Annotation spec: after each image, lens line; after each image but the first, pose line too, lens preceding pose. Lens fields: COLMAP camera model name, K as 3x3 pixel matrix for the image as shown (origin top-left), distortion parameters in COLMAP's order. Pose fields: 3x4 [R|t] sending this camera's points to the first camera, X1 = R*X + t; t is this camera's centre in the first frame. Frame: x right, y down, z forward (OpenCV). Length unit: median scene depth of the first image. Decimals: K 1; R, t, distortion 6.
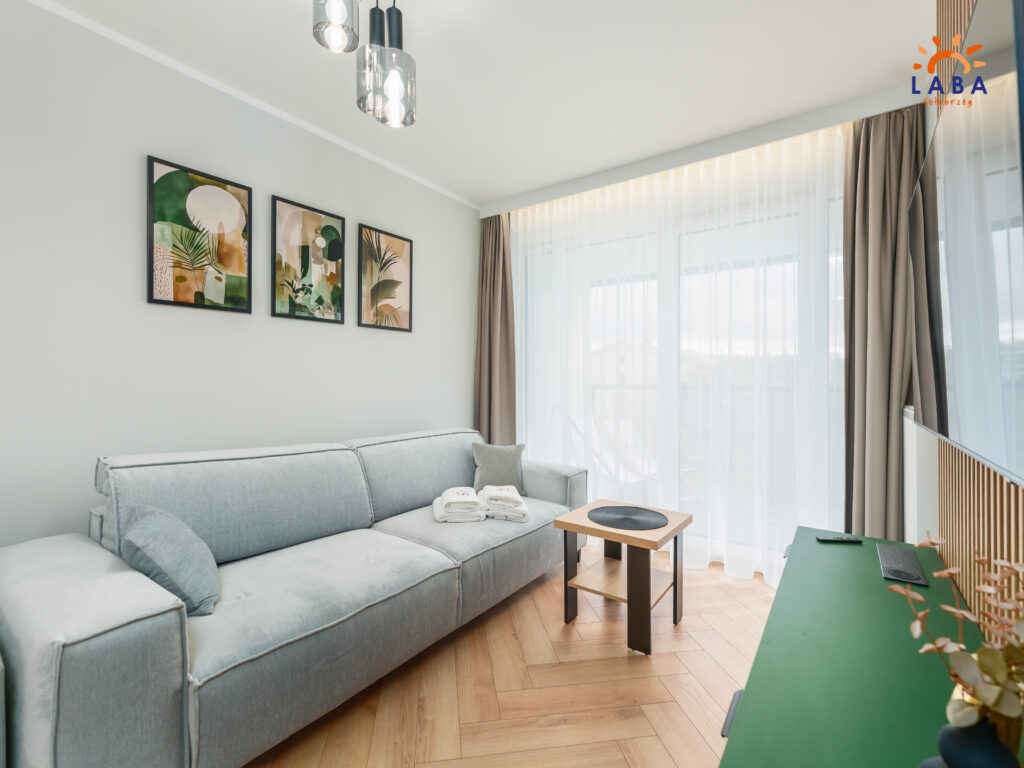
lens RADIAL K [[460.9, 0, 511.8], [0, 460.9, 377.5], [0, 0, 1]] dist [-0.000561, -0.000004]
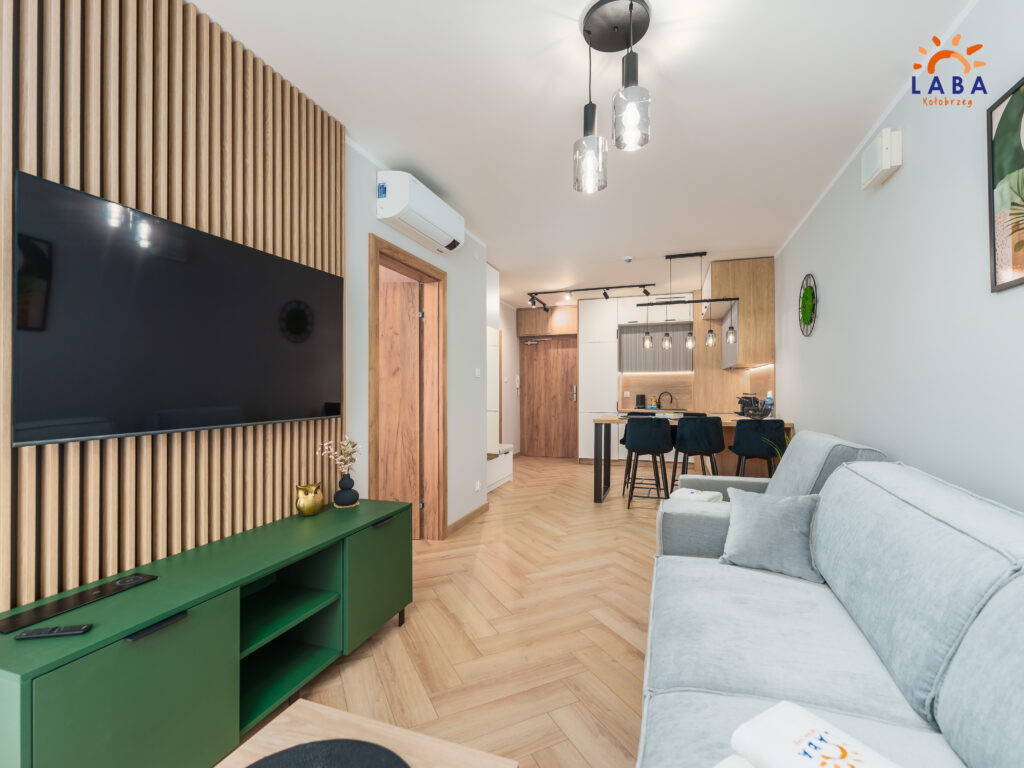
lens RADIAL K [[460.9, 0, 511.8], [0, 460.9, 377.5], [0, 0, 1]] dist [-0.000561, -0.000004]
pose [[-0.954174, -0.006438, -0.299182, 0.198340], [-0.000040, 0.999771, -0.021385, 0.000312], [0.299252, -0.020393, -0.953956, 1.262291]]
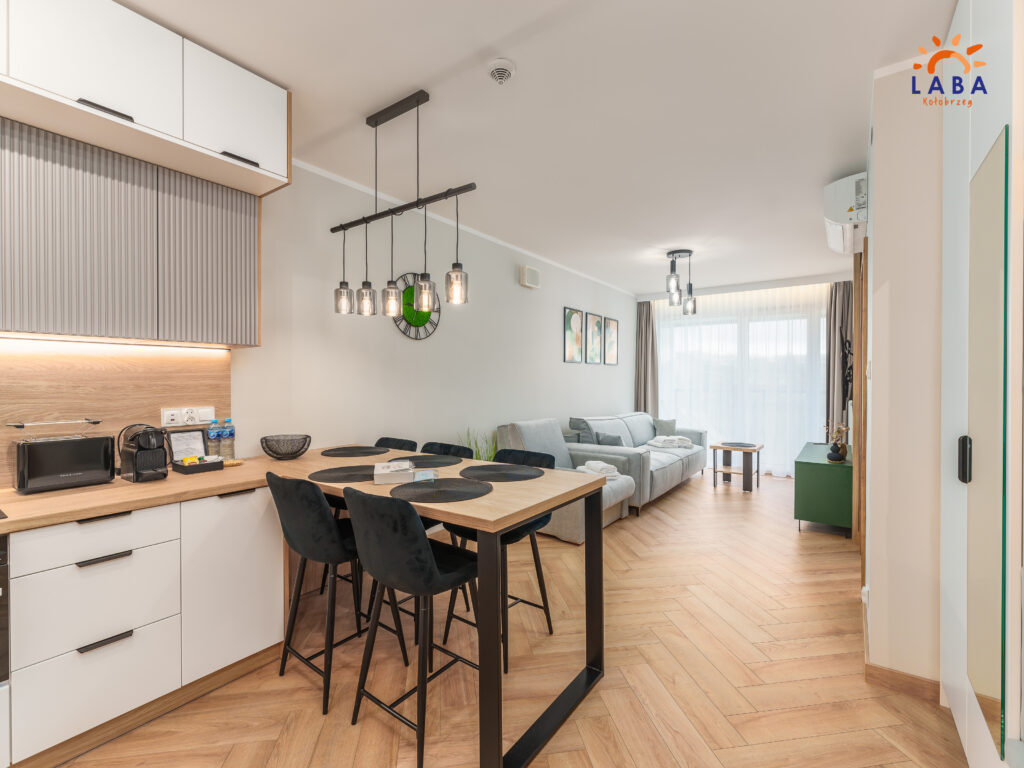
lens RADIAL K [[460.7, 0, 512.0], [0, 460.7, 384.0], [0, 0, 1]] dist [-0.000789, -0.000217]
pose [[0.999992, -0.002498, -0.003061, -0.906728], [0.002546, 0.999874, 0.015686, -0.063898], [0.003021, -0.015694, 0.999872, -1.400267]]
